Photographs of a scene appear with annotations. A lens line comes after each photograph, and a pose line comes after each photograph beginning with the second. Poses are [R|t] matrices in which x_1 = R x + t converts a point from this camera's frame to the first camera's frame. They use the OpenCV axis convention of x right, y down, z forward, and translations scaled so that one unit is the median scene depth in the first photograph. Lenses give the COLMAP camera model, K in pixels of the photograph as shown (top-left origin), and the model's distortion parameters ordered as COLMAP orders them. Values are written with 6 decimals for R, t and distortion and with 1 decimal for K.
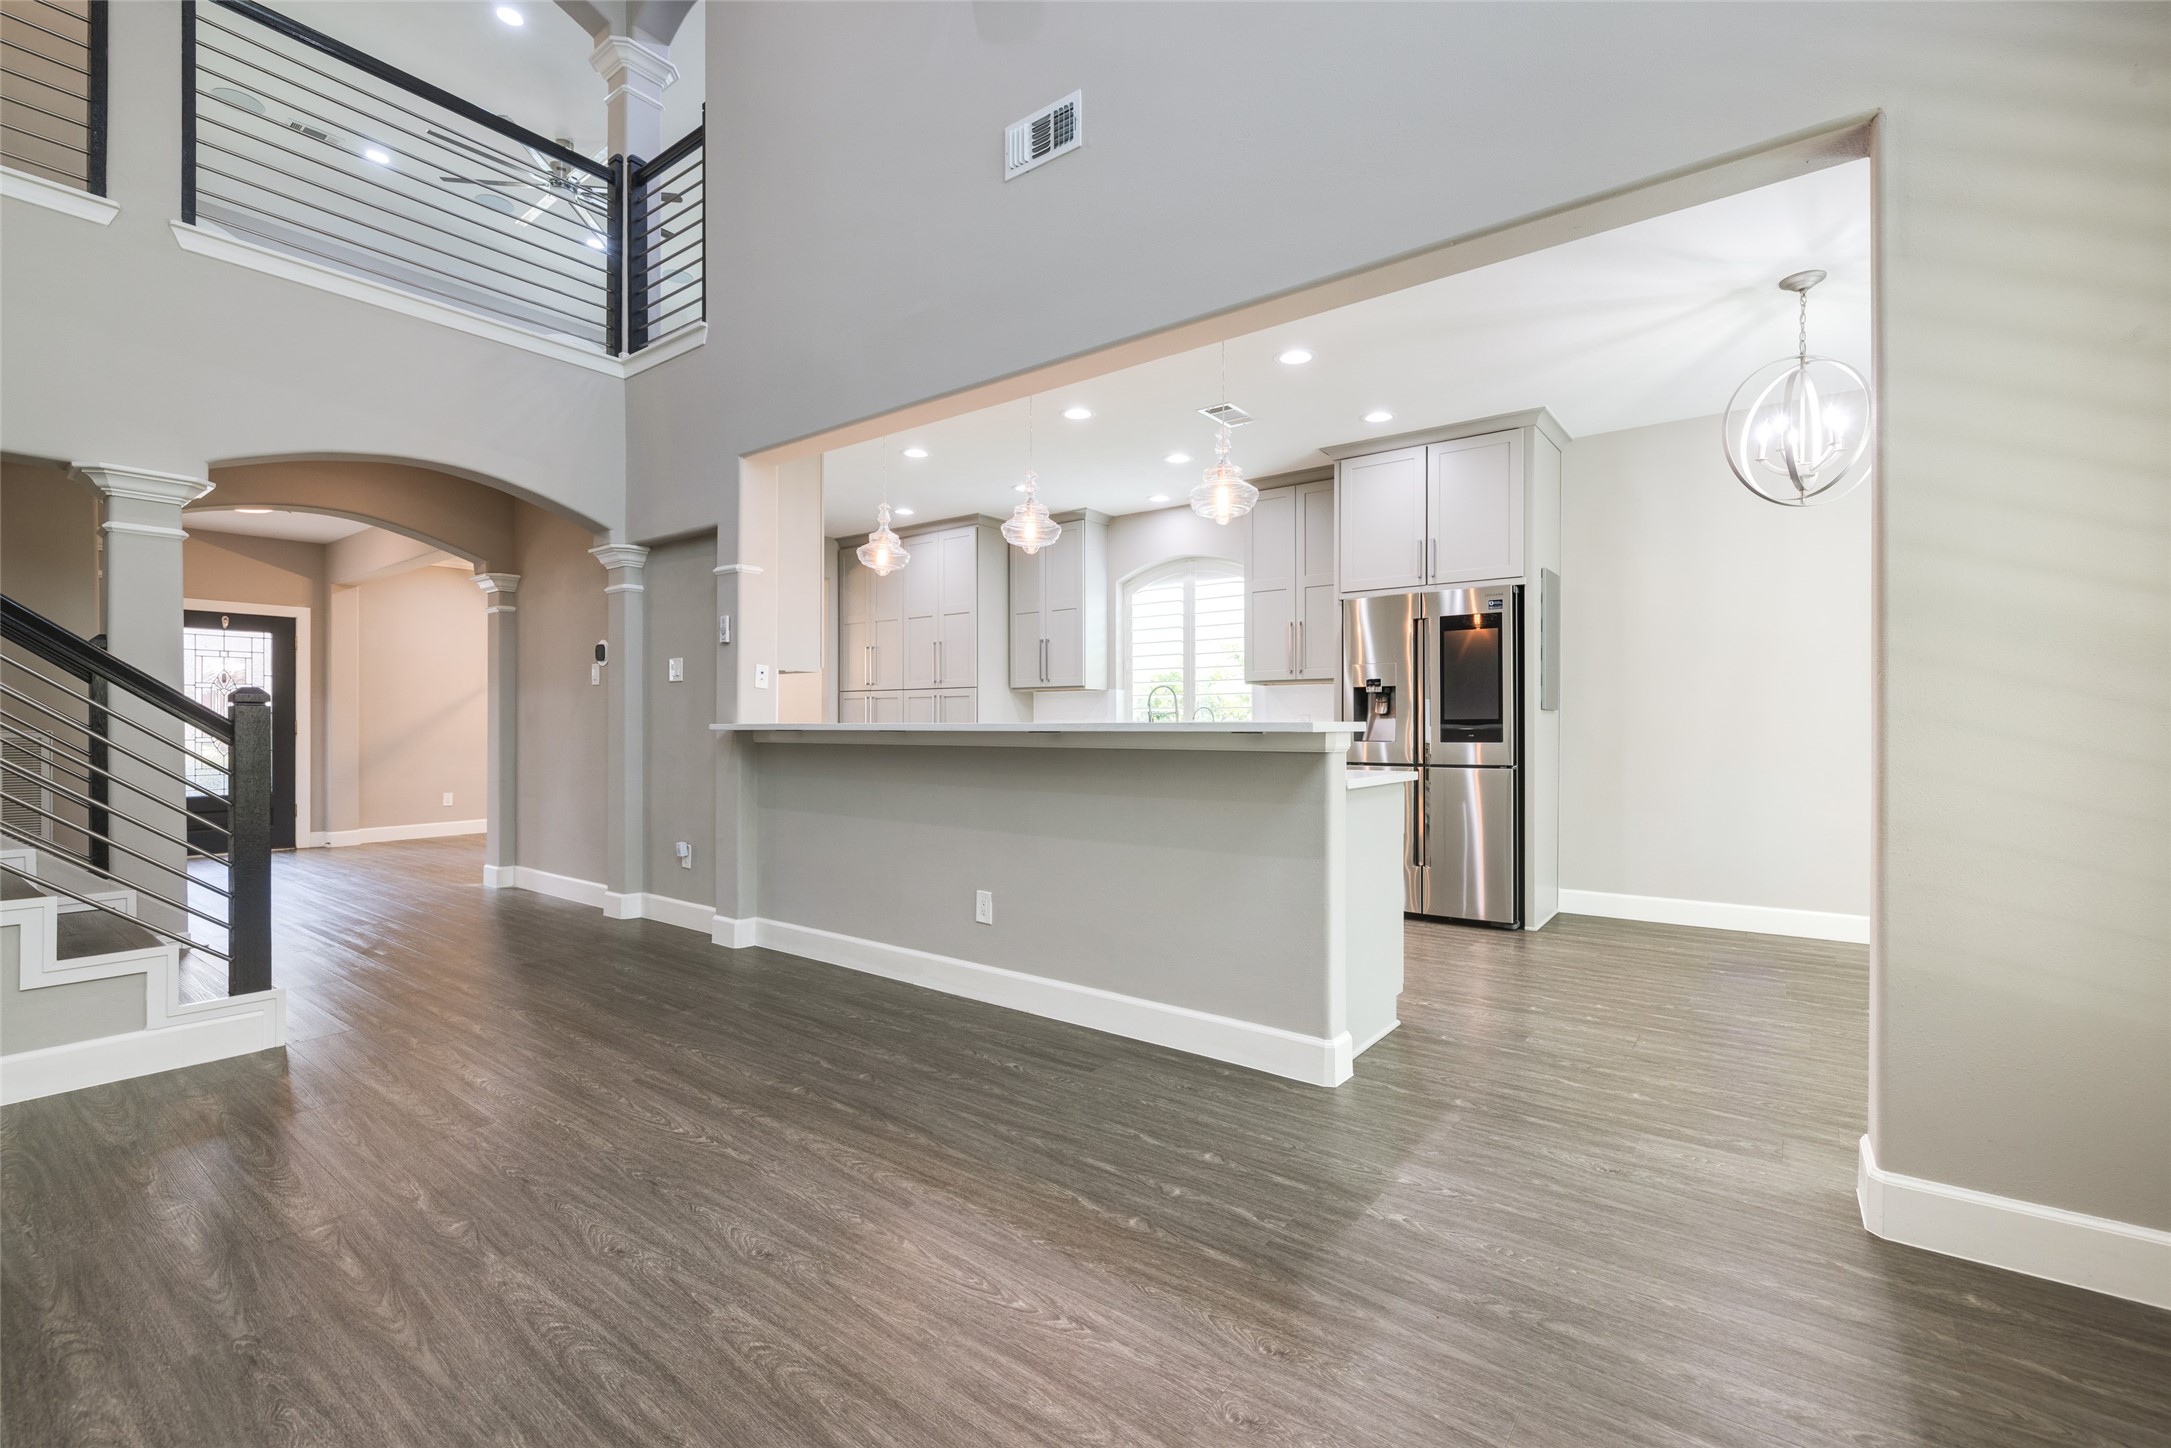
lens RADIAL K [[932.6, 0, 1092.7], [0, 932.6, 724.0], [0, 0, 1]] dist [0.000611, -0.000005]
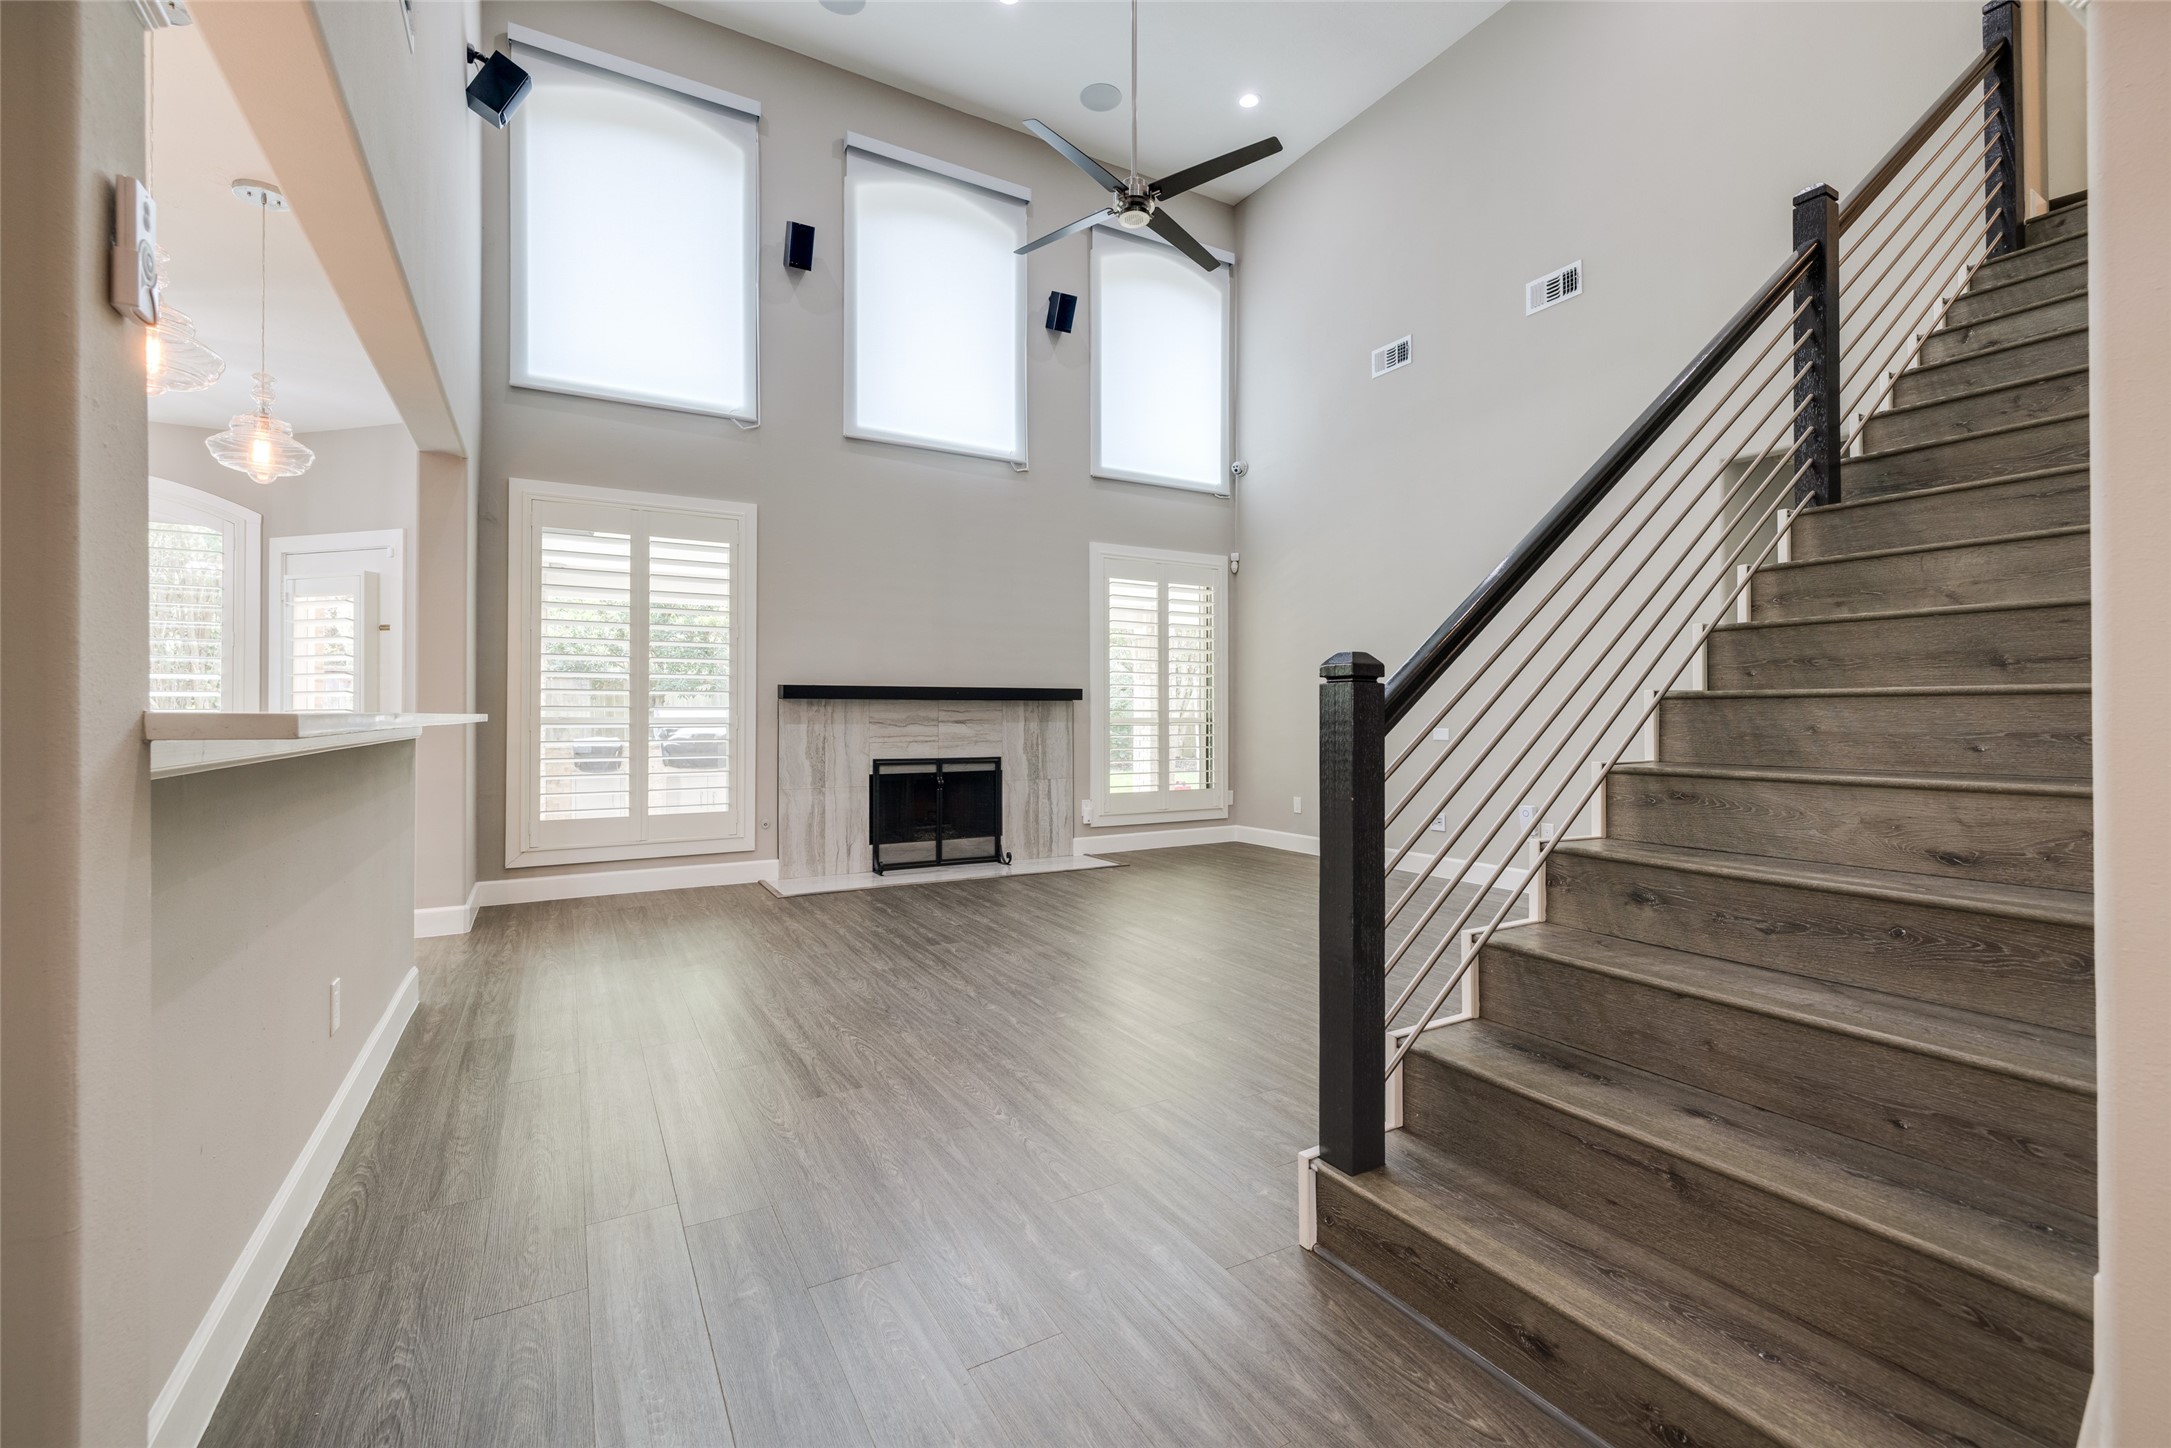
lens RADIAL K [[932.6, 0, 1084.2], [0, 932.6, 719.4], [0, 0, 1]] dist [0.000611, -0.000005]
pose [[-0.917736, 0.004390, 0.397167, -1.490371], [0.004132, 0.999990, -0.001508, 0.009832], [-0.397169, 0.000257, -0.917745, 2.457552]]
